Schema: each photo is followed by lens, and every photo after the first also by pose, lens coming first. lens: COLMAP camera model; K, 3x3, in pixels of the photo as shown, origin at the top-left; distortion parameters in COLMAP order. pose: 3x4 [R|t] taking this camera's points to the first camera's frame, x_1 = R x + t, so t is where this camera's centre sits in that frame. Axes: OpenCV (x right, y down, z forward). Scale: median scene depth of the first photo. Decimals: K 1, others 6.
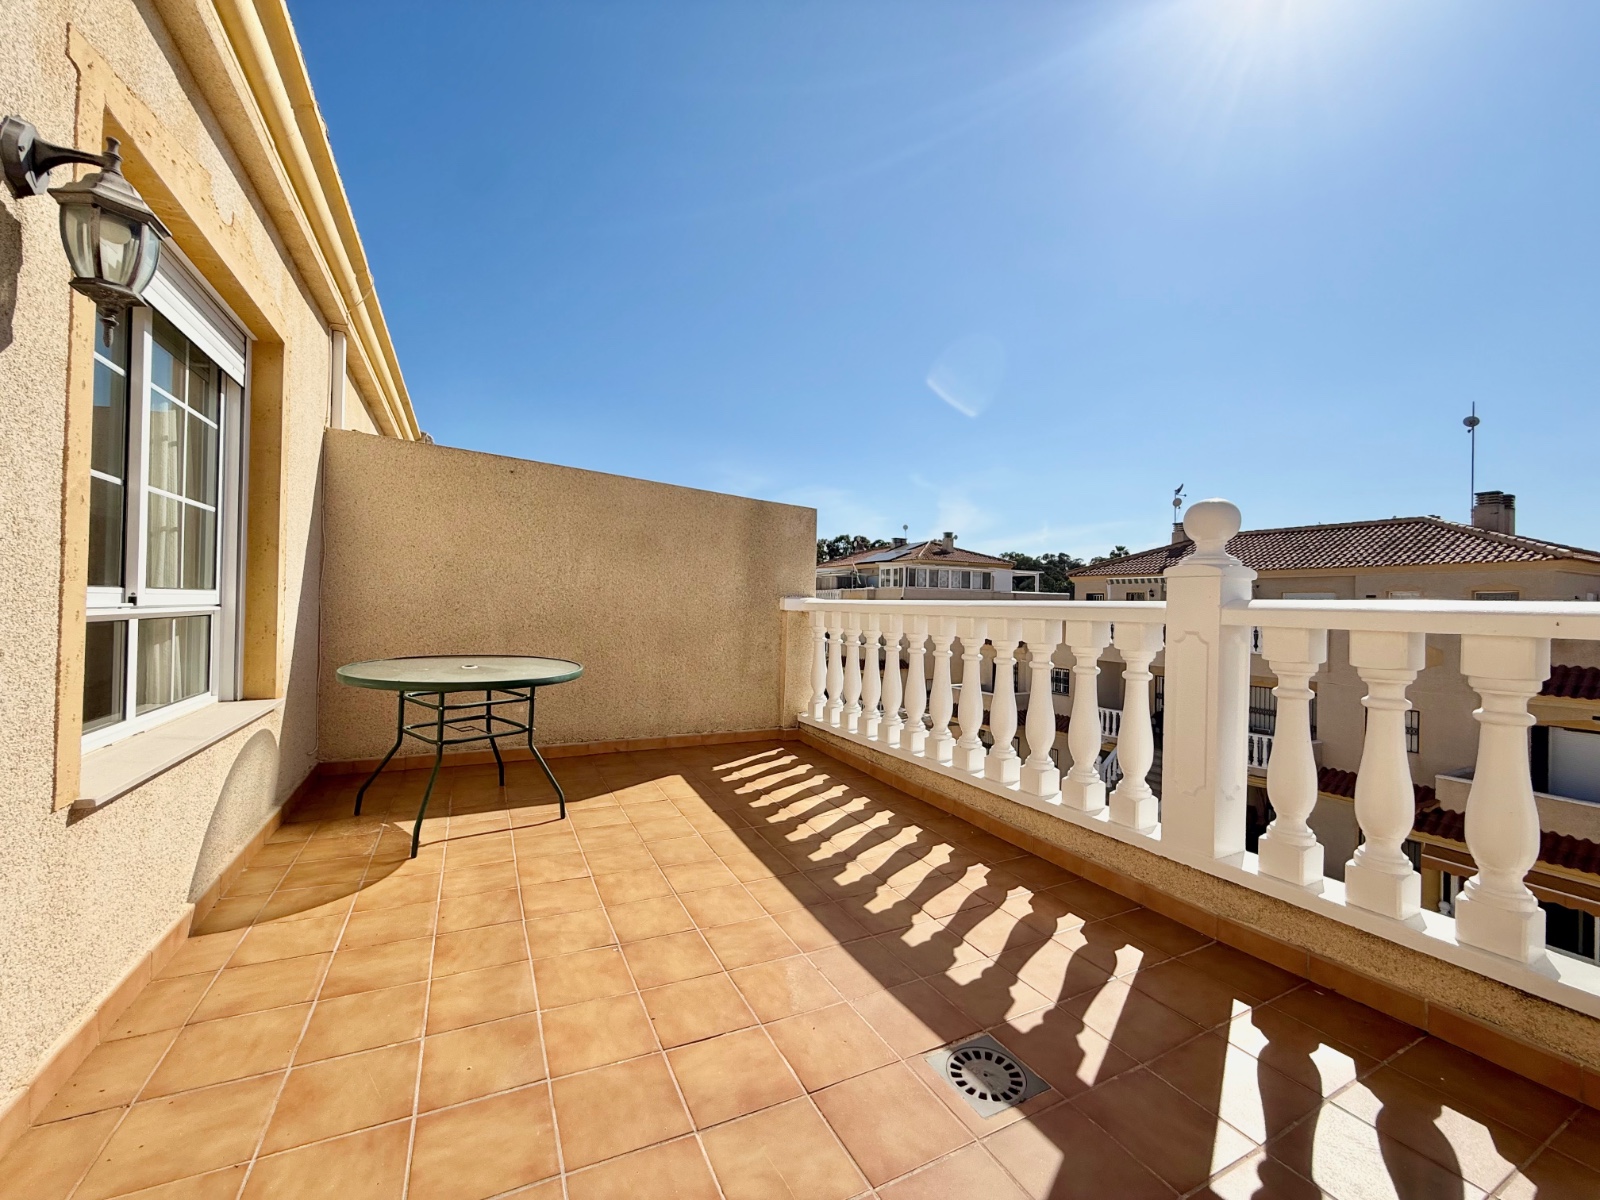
lens RADIAL K [[638.0, 0, 794.0], [0, 638.0, 599.5], [0, 0, 1]] dist [-0.000587, 0.000837]
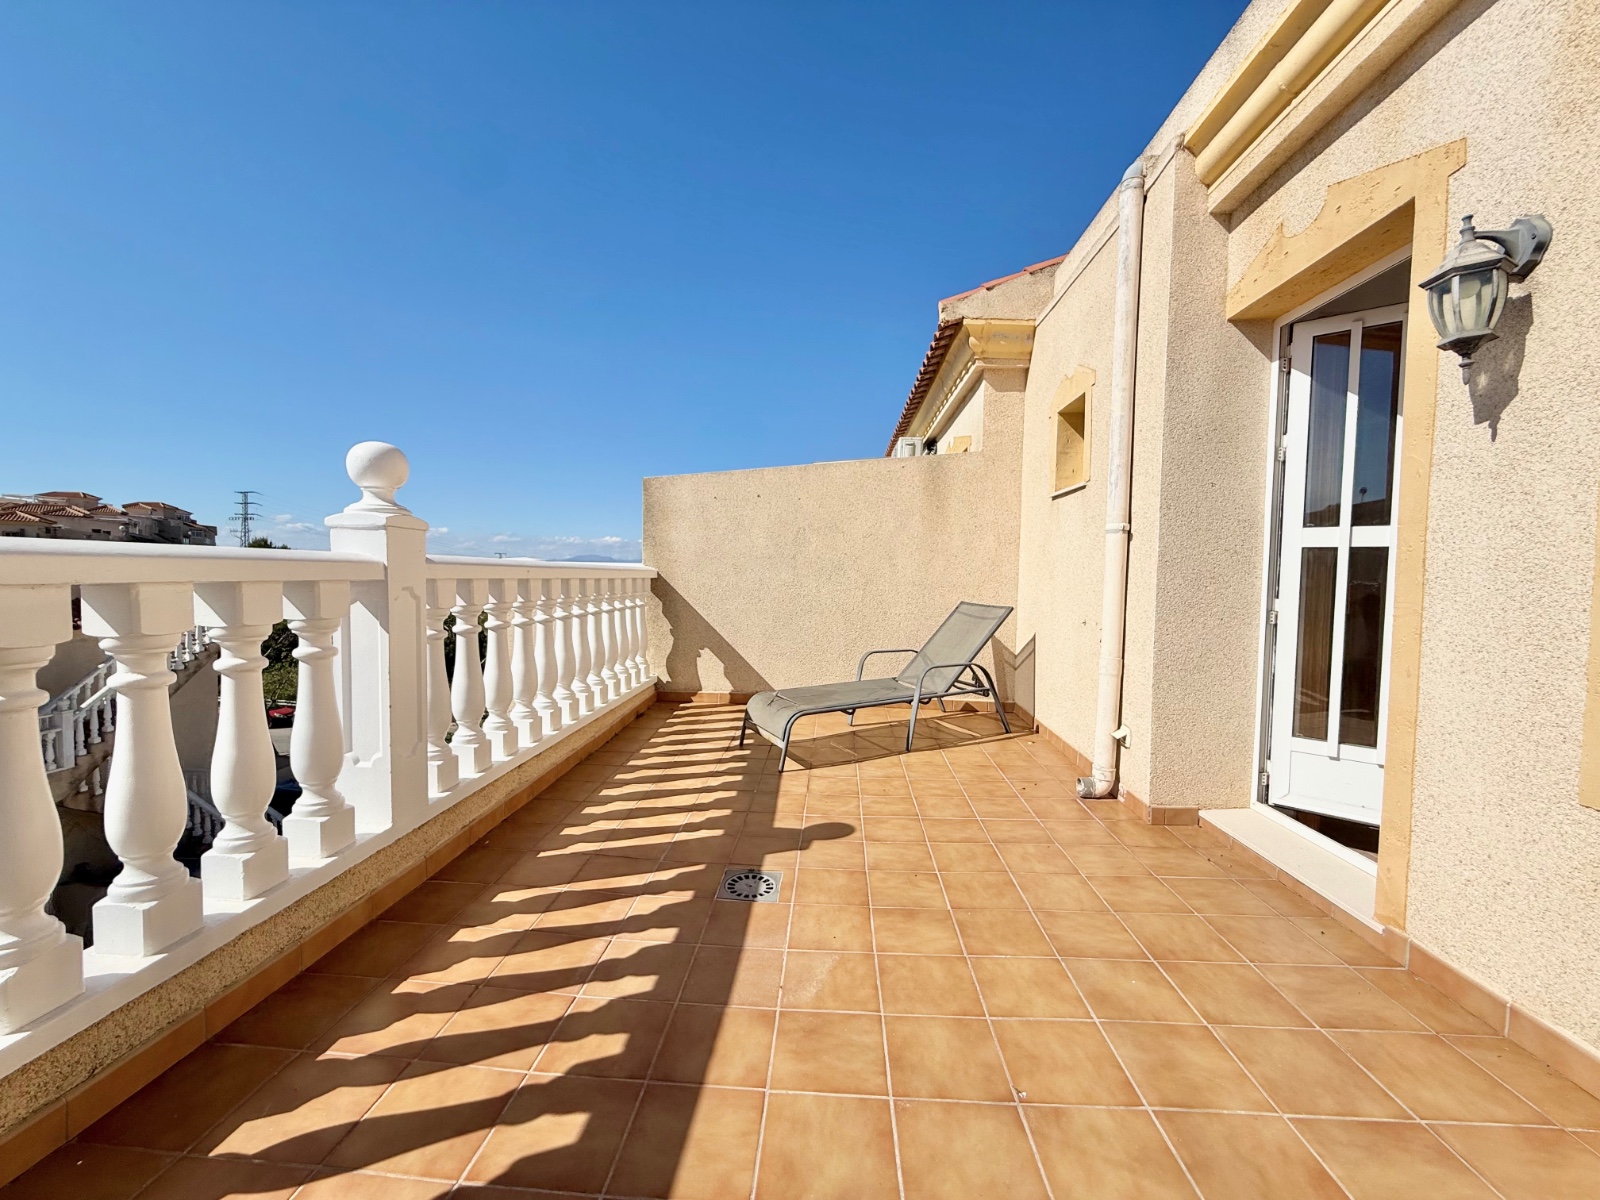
lens RADIAL K [[638.0, 0, 797.2], [0, 638.0, 597.9], [0, 0, 1]] dist [-0.000587, 0.000837]
pose [[-0.863837, -0.054919, 0.500769, -0.343908], [-0.039921, 0.998377, 0.040626, 0.004767], [-0.502187, 0.015103, -0.864627, 1.521802]]
